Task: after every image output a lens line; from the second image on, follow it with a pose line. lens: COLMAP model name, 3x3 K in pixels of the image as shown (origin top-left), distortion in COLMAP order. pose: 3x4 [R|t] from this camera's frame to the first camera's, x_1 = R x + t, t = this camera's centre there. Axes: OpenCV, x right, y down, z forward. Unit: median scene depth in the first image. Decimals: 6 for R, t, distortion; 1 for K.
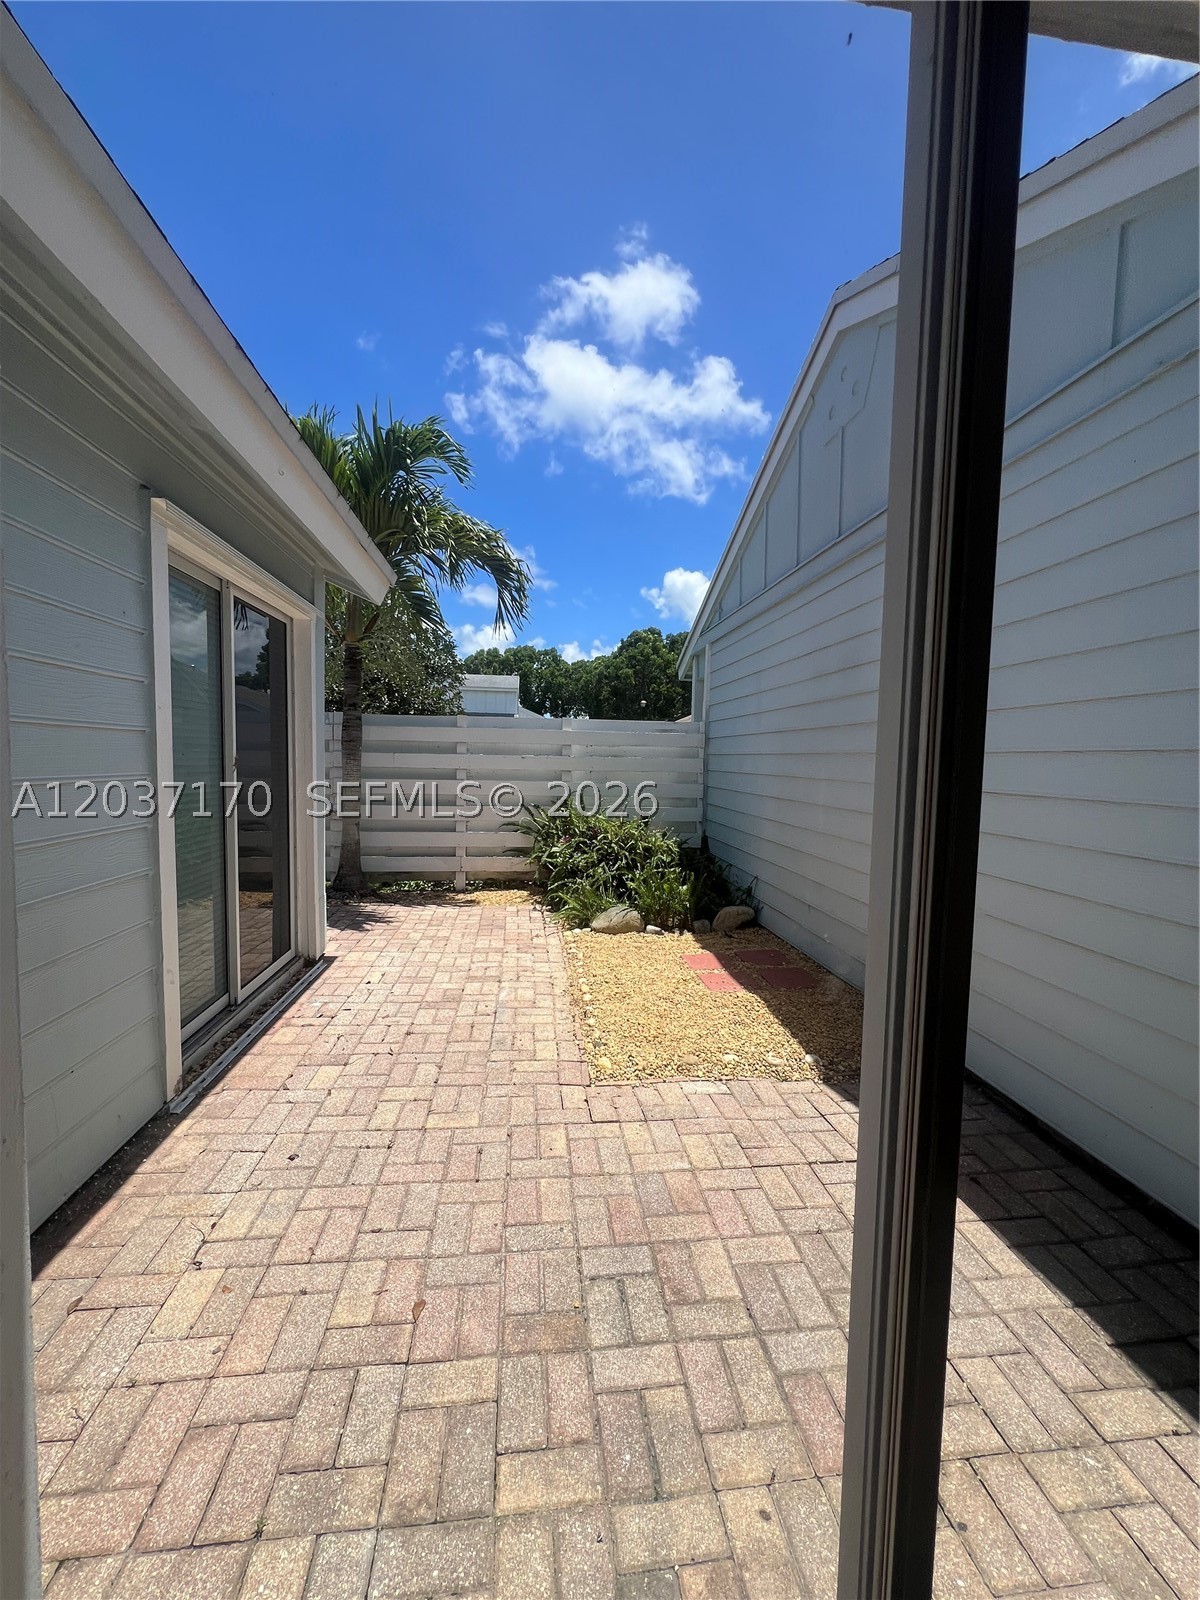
lens RADIAL K [[639.2, 0, 600.0], [0, 639.2, 800.0], [0, 0, 1]] dist [-0.002273, -0.000148]
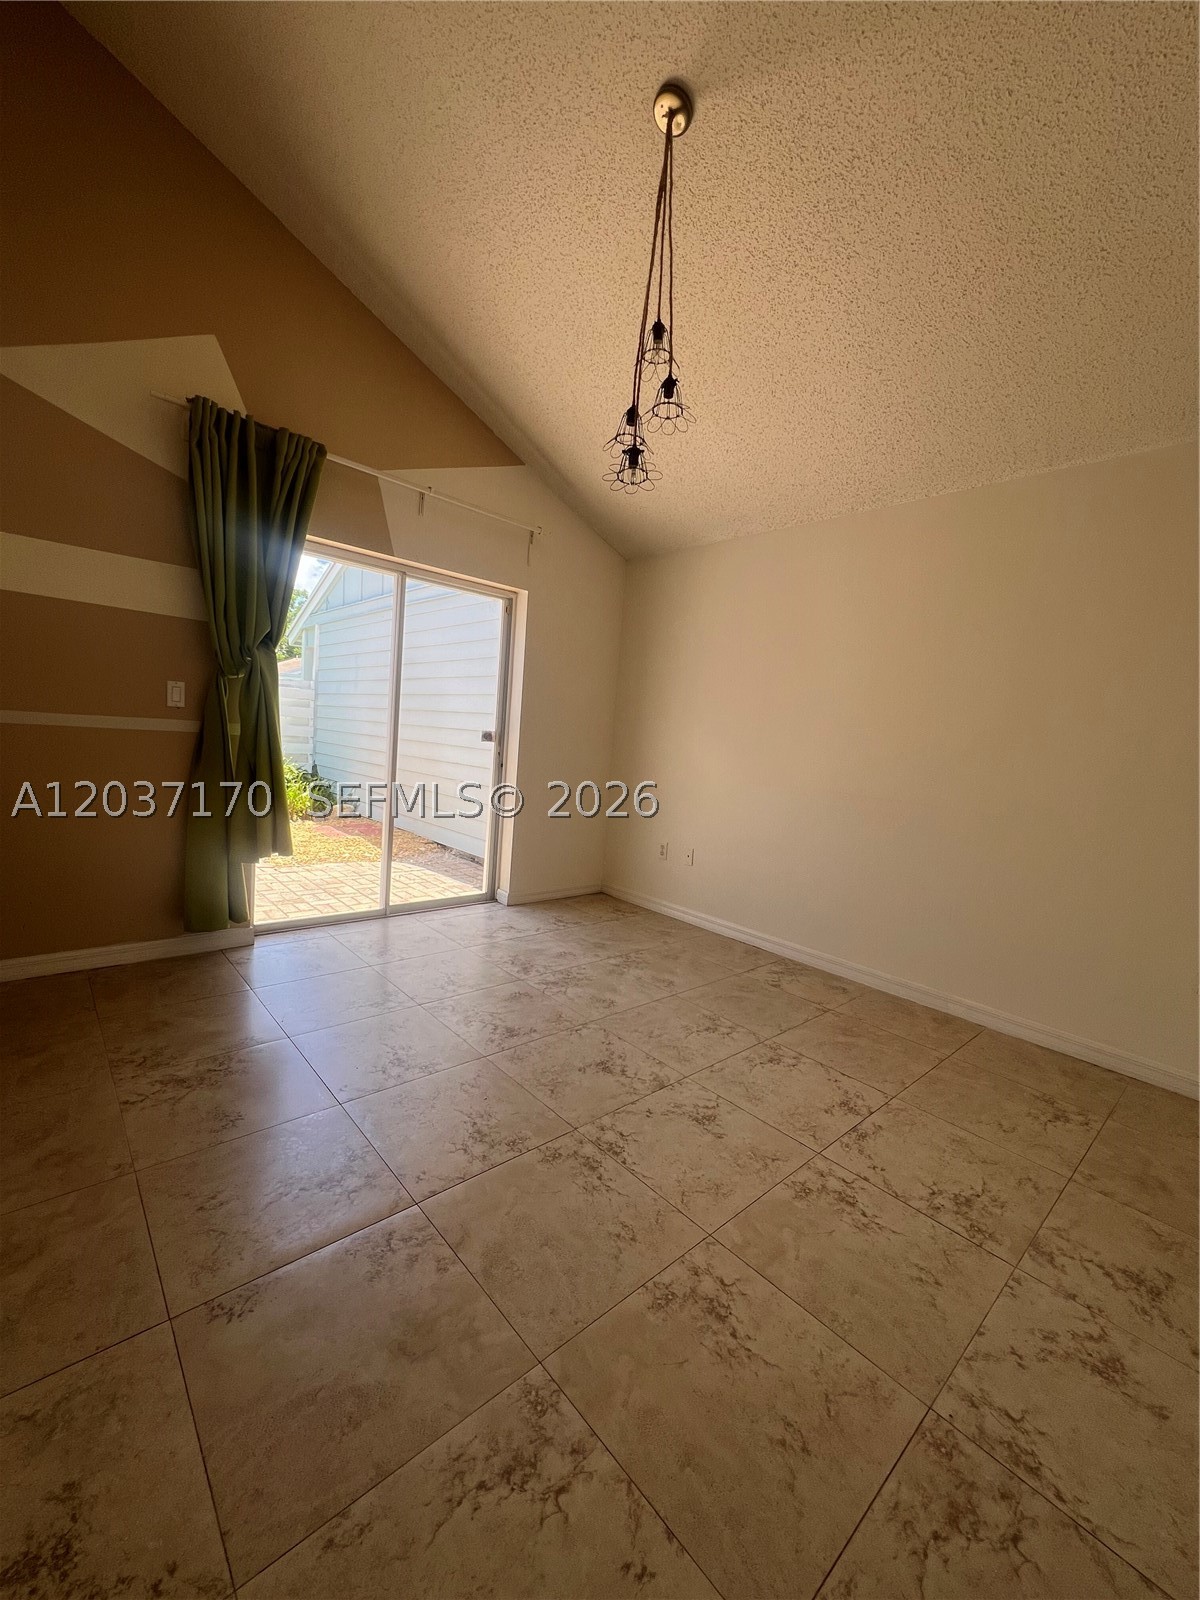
lens RADIAL K [[639.2, 0, 600.0], [0, 639.2, 800.0], [0, 0, 1]] dist [-0.002273, -0.000148]
pose [[0.814789, -0.016464, 0.579523, -0.136640], [-0.022686, 0.997926, 0.060246, 0.036257], [-0.579313, -0.062235, 0.812726, -0.490649]]
